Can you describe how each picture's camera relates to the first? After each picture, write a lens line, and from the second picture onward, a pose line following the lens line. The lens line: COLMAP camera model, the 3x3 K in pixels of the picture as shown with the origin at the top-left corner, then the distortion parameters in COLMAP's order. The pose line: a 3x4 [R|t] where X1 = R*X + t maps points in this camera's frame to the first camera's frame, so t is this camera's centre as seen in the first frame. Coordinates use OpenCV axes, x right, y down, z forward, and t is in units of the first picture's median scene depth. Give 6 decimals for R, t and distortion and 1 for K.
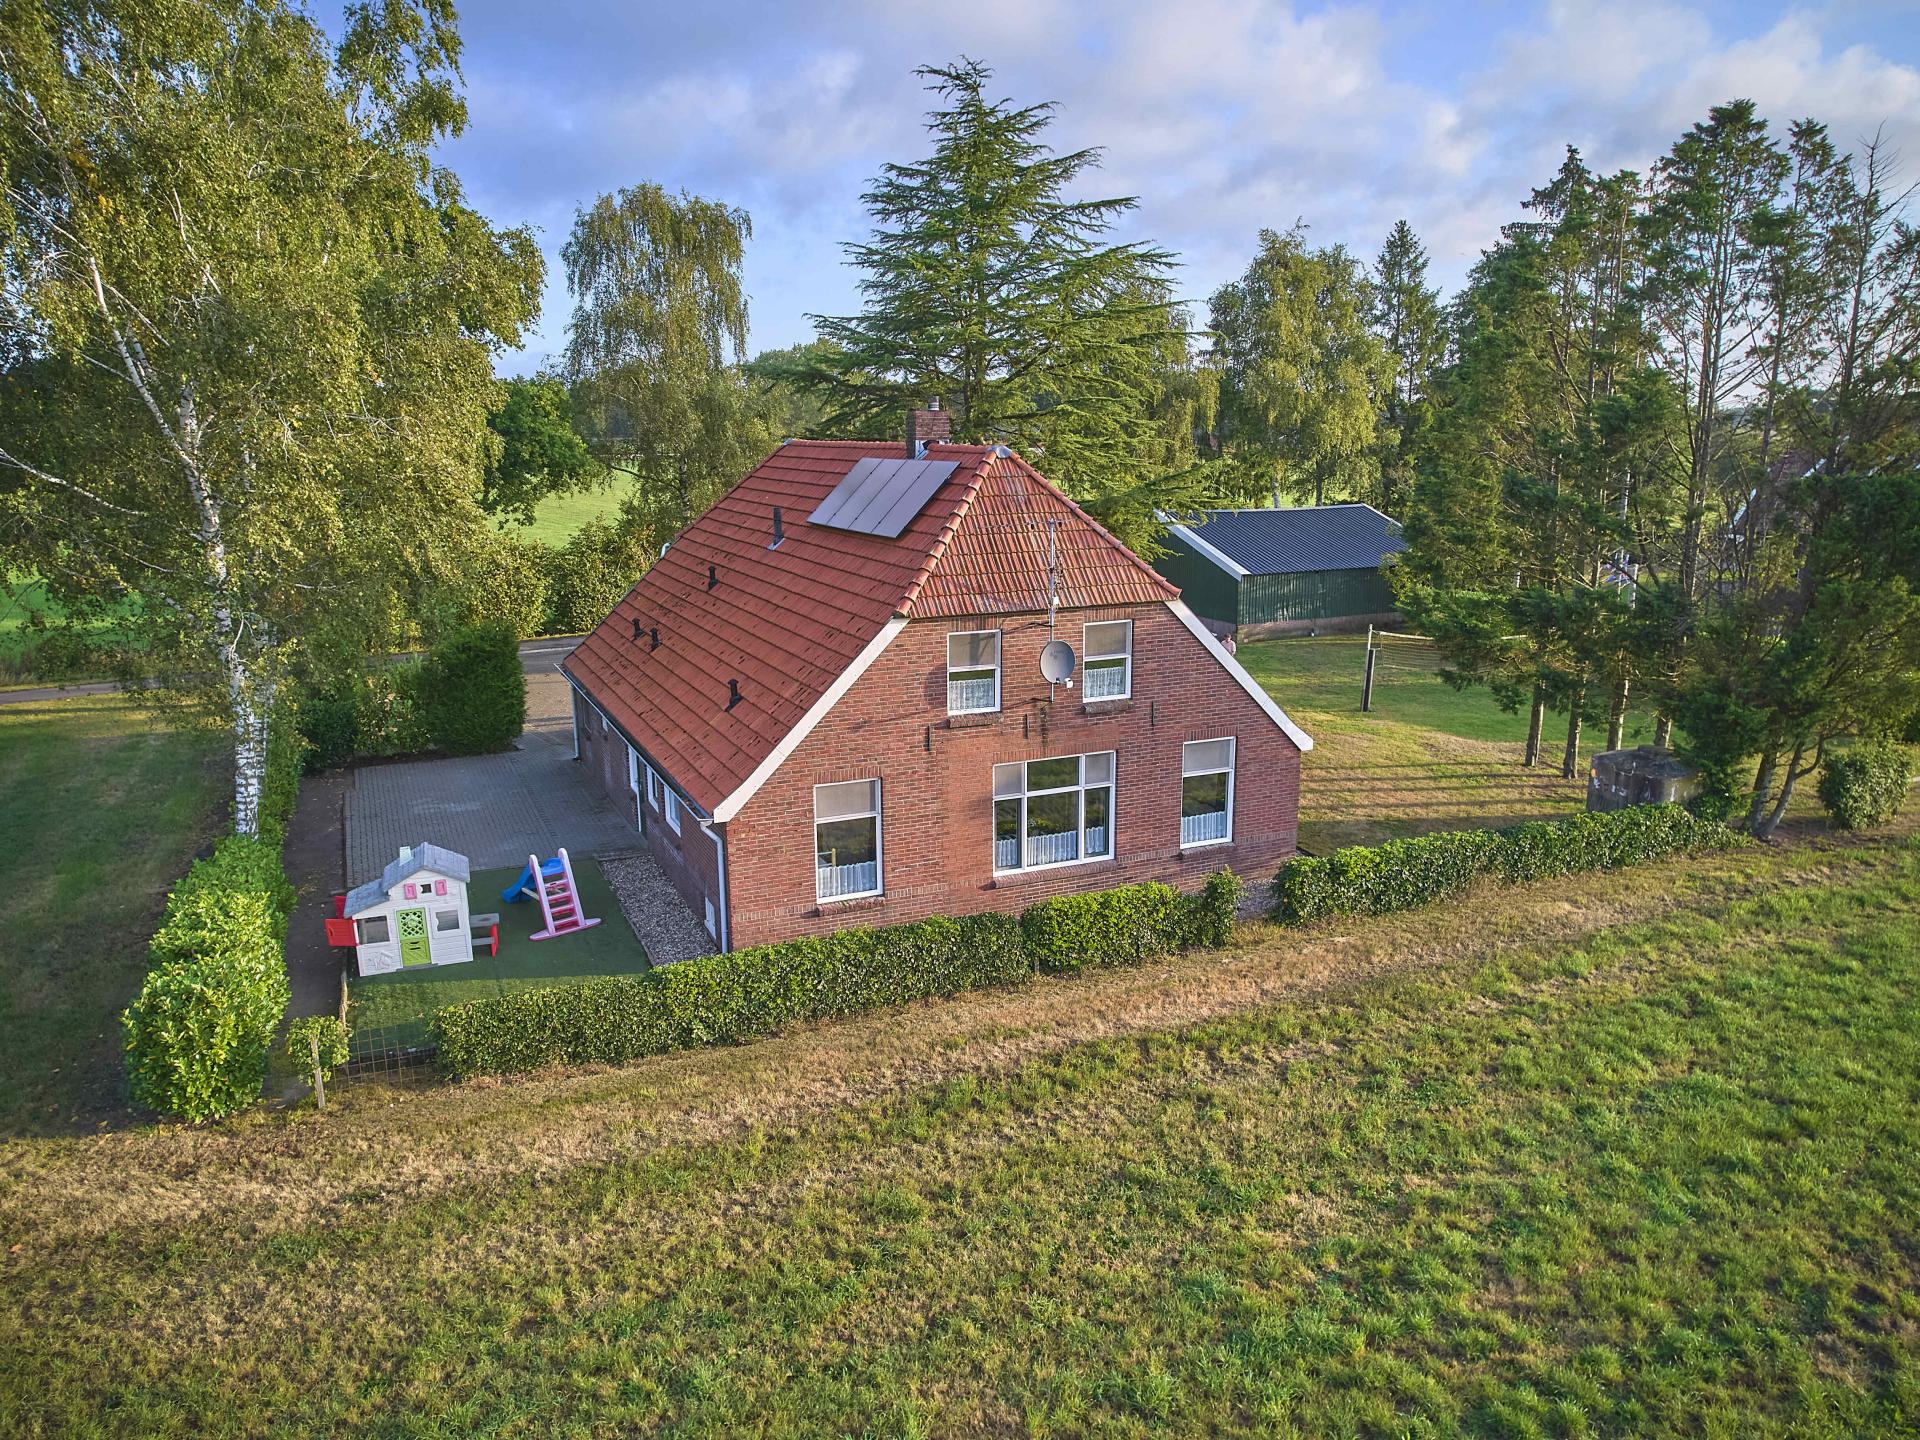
lens RADIAL K [[1376.8, 0, 960.0], [0, 1376.8, 720.0], [0, 0, 1]] dist [-0.074164, 0.069555]
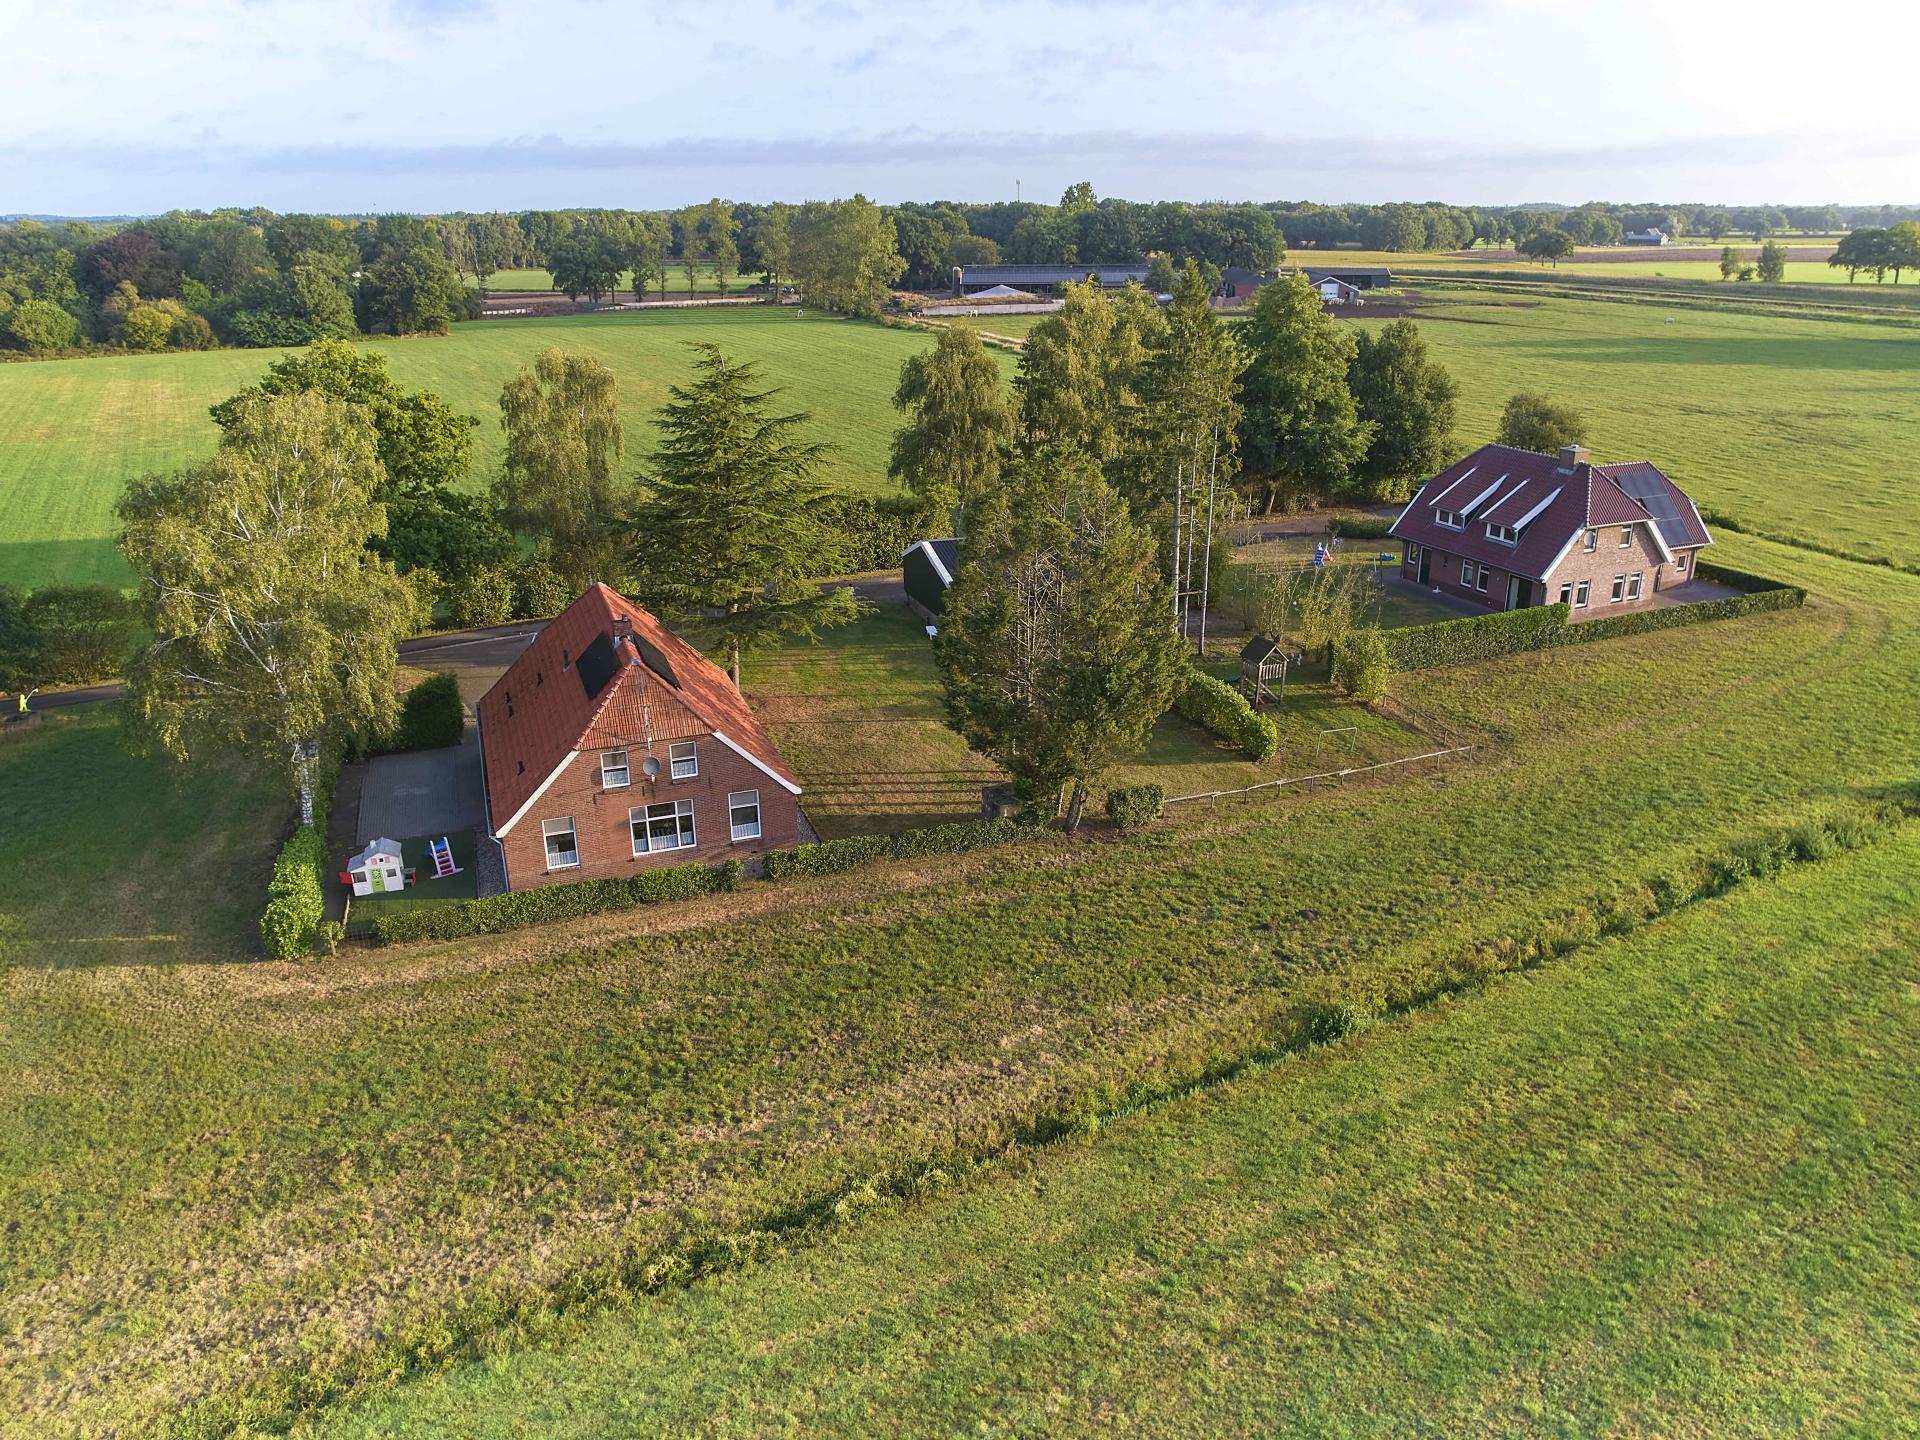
lens RADIAL K [[1363.0, 0, 960.0], [0, 1363.0, 720.0], [0, 0, 1]] dist [-0.083055, 0.058496]
pose [[0.998005, 0.021562, -0.059347, 0.723220], [-0.012944, 0.989790, 0.141945, -0.449402], [0.061801, -0.140894, 0.988094, -1.169631]]
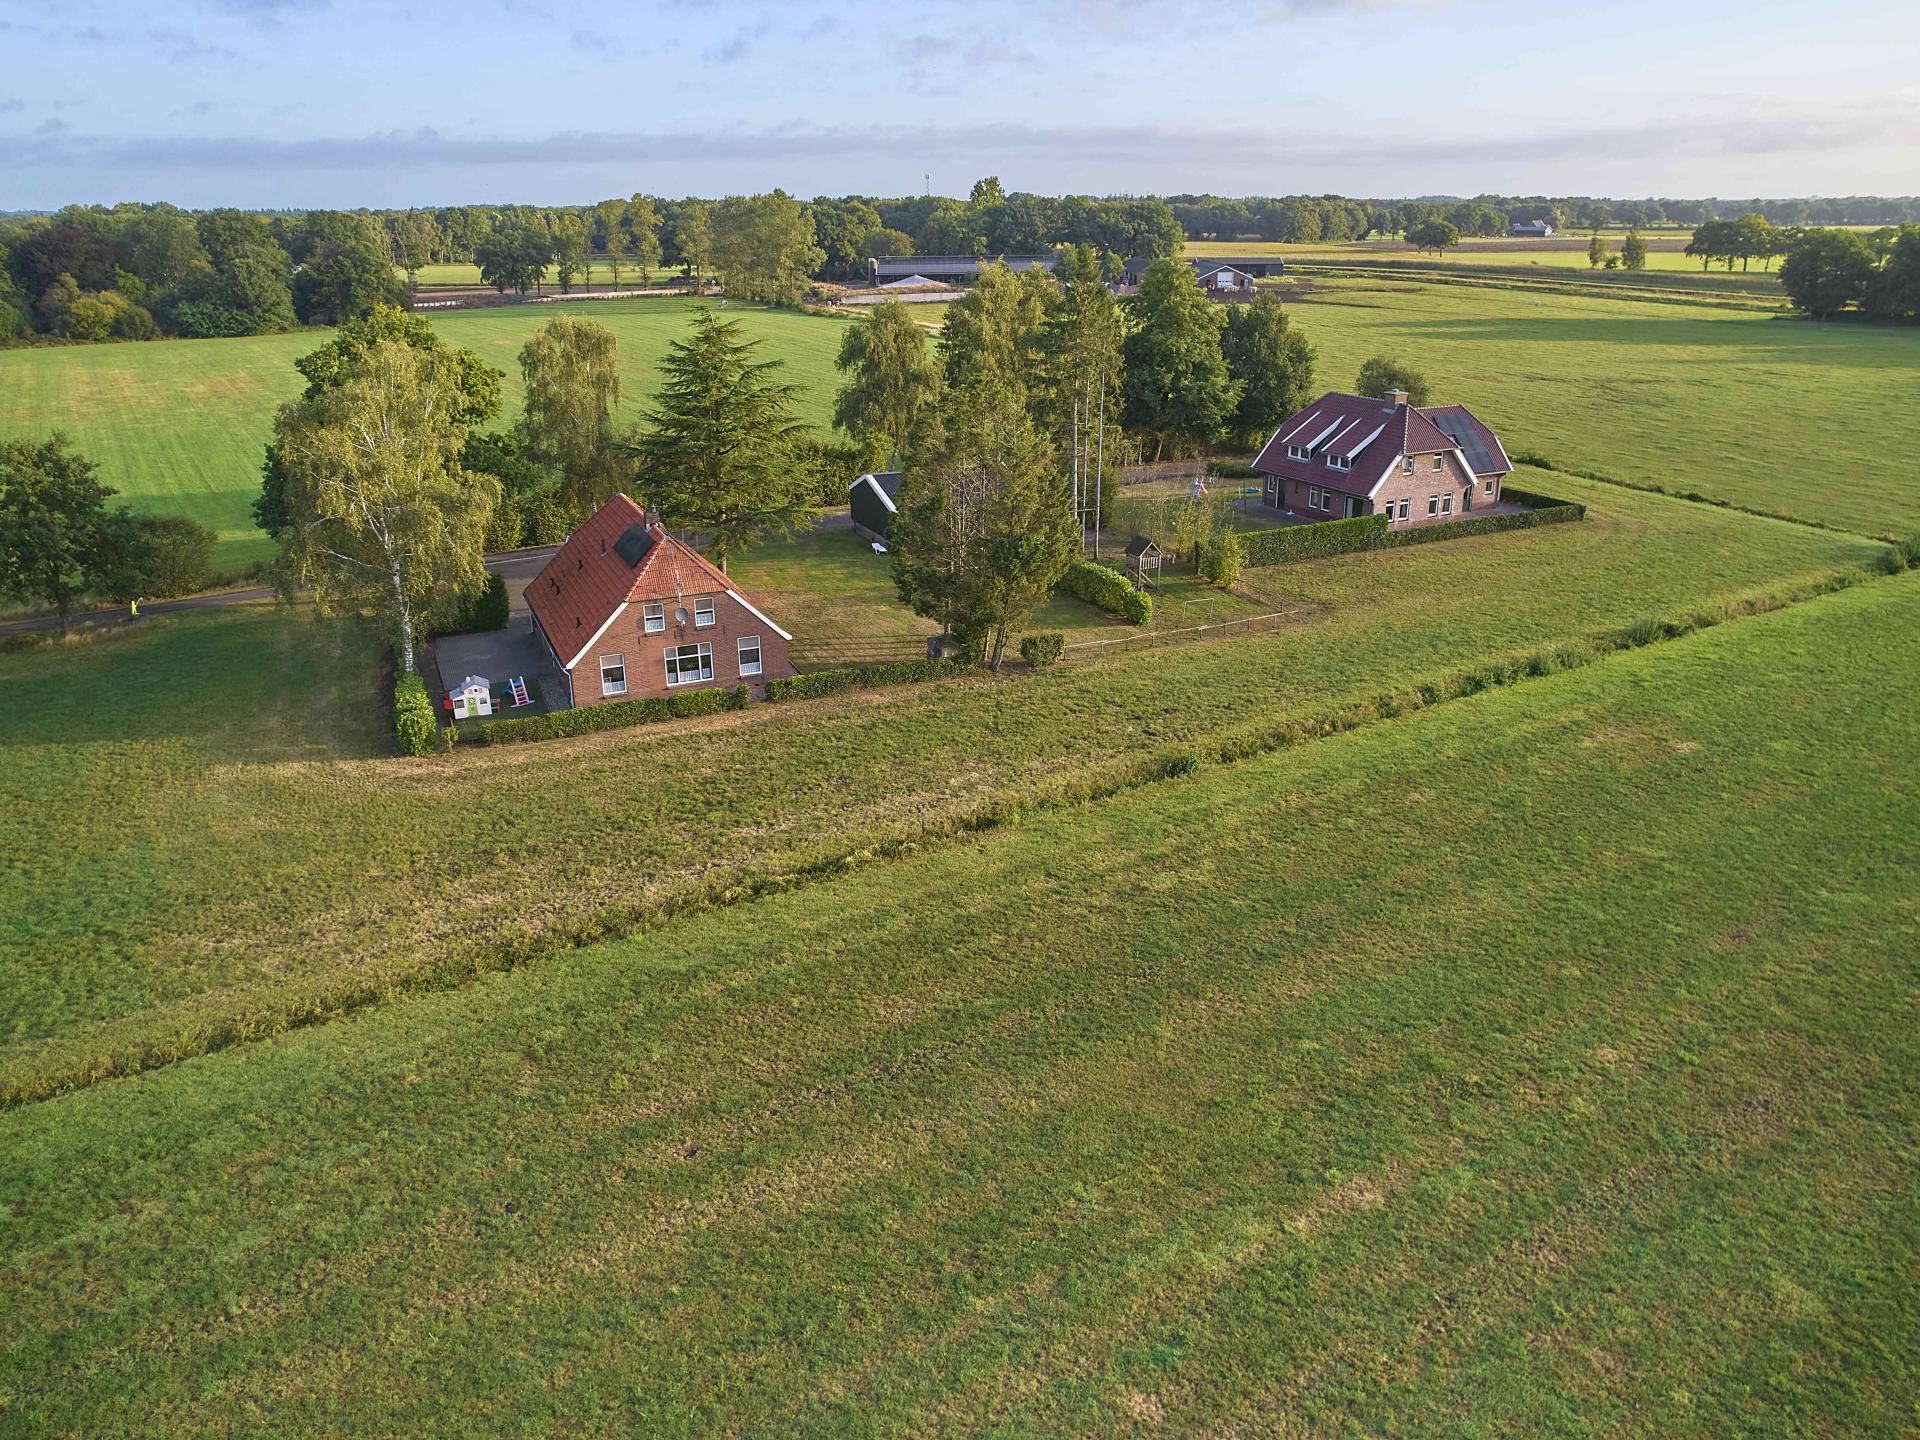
lens RADIAL K [[1363.0, 0, 960.0], [0, 1363.0, 720.0], [0, 0, 1]] dist [-0.083055, 0.058496]
pose [[0.999999, -0.001072, -0.000283, 0.698121], [0.001102, 0.989396, 0.145239, -0.250495], [0.000125, -0.145239, 0.989397, -2.012296]]
